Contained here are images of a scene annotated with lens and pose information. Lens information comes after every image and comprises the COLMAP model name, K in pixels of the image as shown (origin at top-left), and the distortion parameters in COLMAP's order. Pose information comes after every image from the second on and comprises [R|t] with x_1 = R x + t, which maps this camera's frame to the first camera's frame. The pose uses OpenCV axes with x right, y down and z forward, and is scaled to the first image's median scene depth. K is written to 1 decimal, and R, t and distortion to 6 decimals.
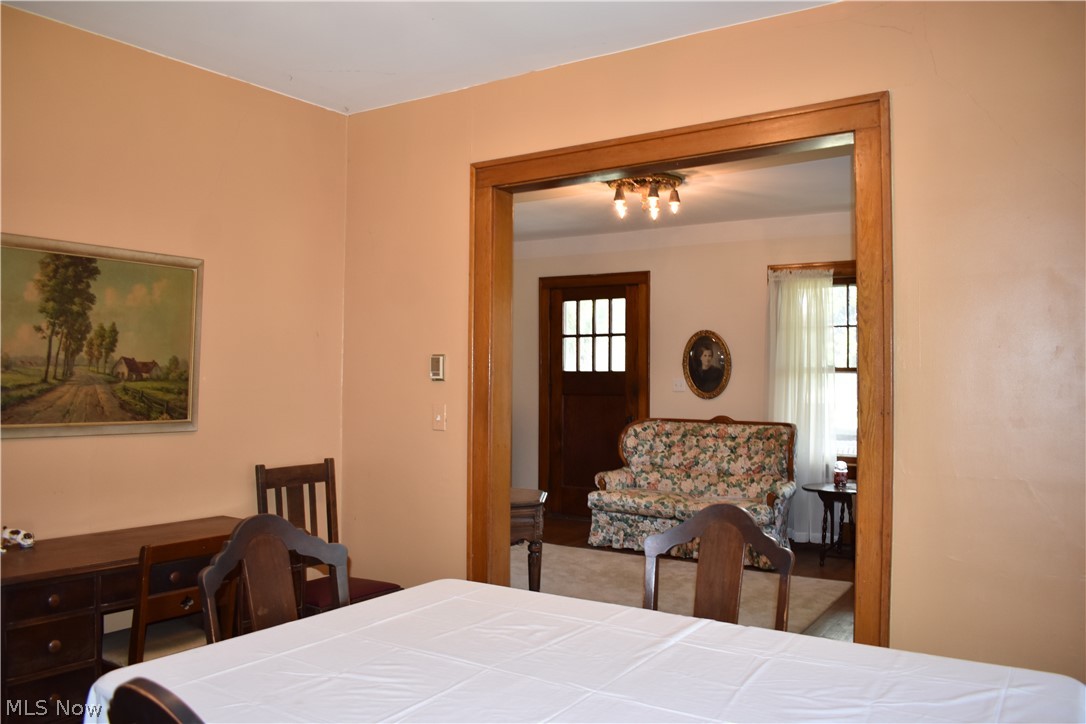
lens RADIAL K [[843.5, 0, 543.0], [0, 843.5, 362.0], [0, 0, 1]] dist [-0.085966, 0.011402]
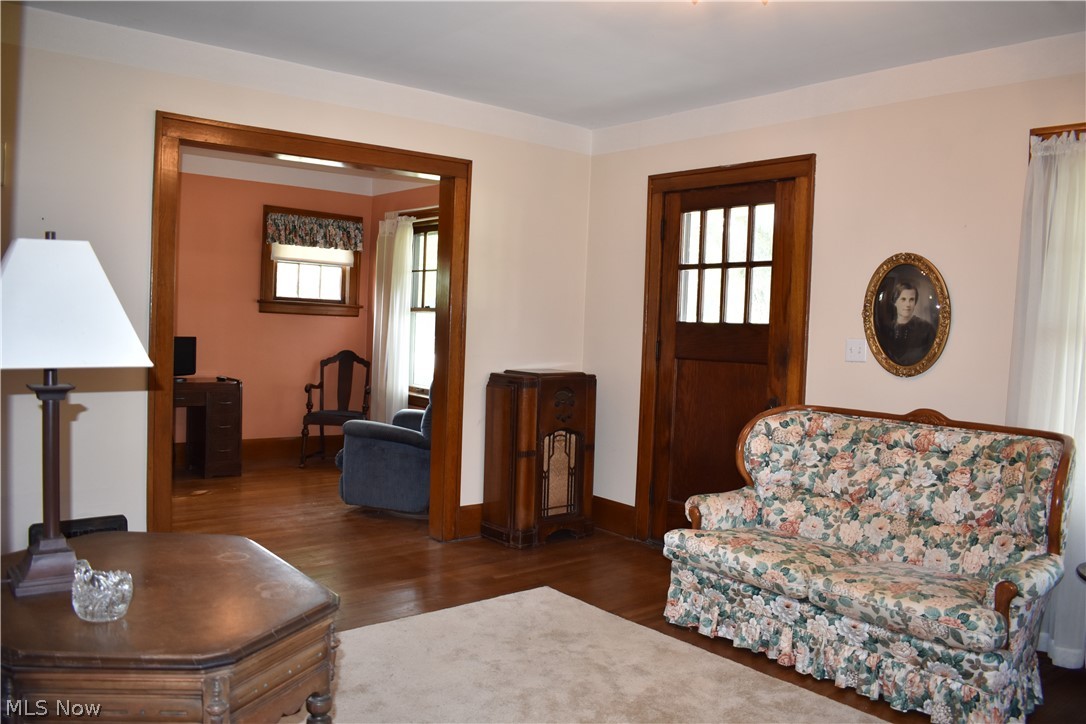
lens RADIAL K [[843.5, 0, 543.0], [0, 843.5, 362.0], [0, 0, 1]] dist [-0.085966, 0.011402]
pose [[0.956700, 0.042598, -0.287942, 0.130620], [-0.028141, 0.998135, 0.054165, 0.011347], [0.289712, -0.043717, 0.956115, 0.423448]]
